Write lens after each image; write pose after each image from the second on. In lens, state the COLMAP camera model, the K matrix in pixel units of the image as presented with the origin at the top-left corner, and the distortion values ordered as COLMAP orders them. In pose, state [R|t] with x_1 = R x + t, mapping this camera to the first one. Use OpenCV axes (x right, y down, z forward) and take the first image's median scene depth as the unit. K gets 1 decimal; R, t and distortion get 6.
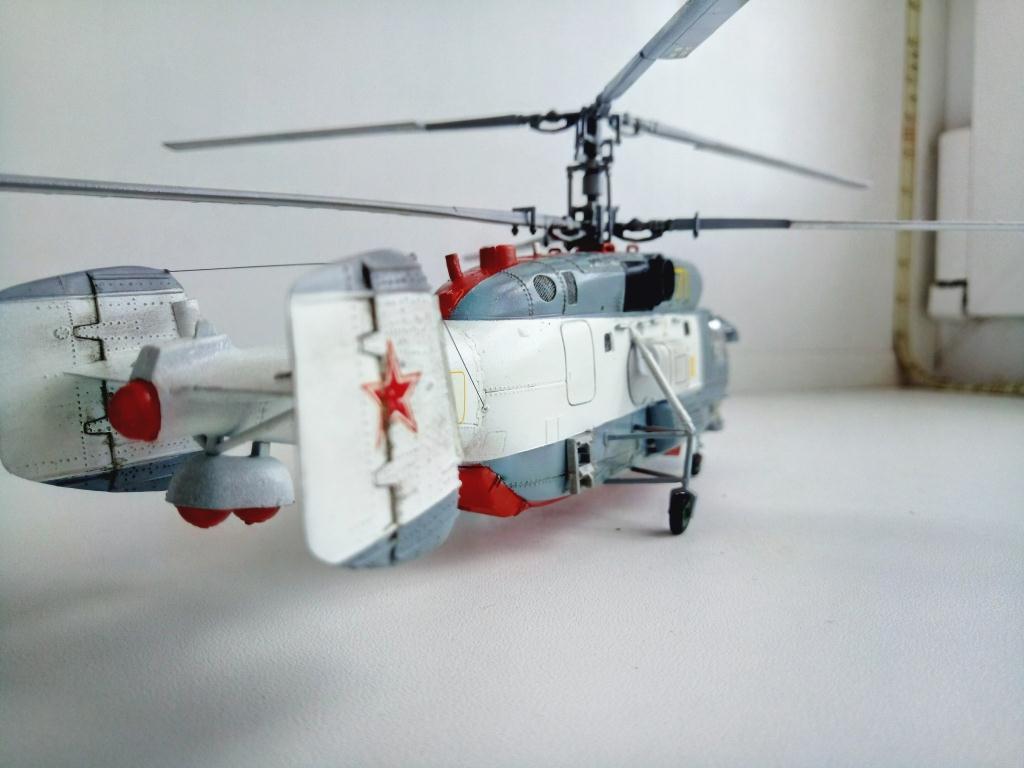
lens RADIAL K [[733.9, 0, 512.0], [0, 733.9, 384.0], [0, 0, 1]] dist [0.007692, 0.000622]
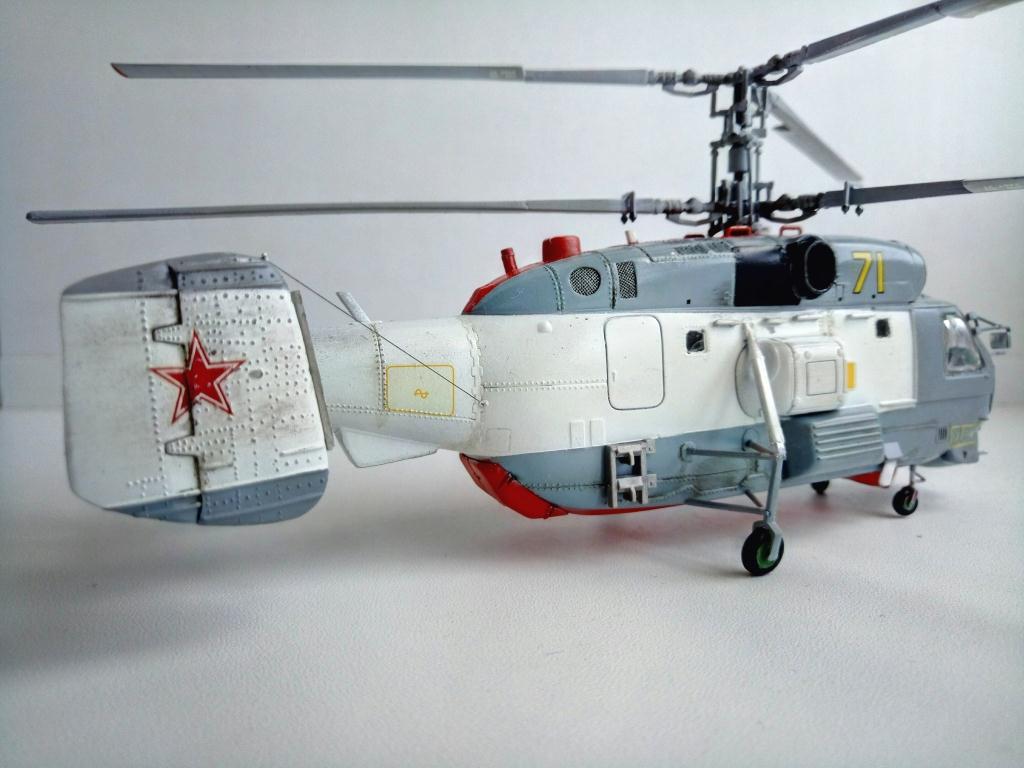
lens RADIAL K [[725.7, 0, 512.0], [0, 725.7, 384.0], [0, 0, 1]] dist [-0.054345, -0.000668]
pose [[0.820071, 0.060840, -0.569018, 0.482021], [-0.055661, 0.998098, 0.026499, -0.018726], [0.569548, 0.009941, 0.821898, 0.190479]]
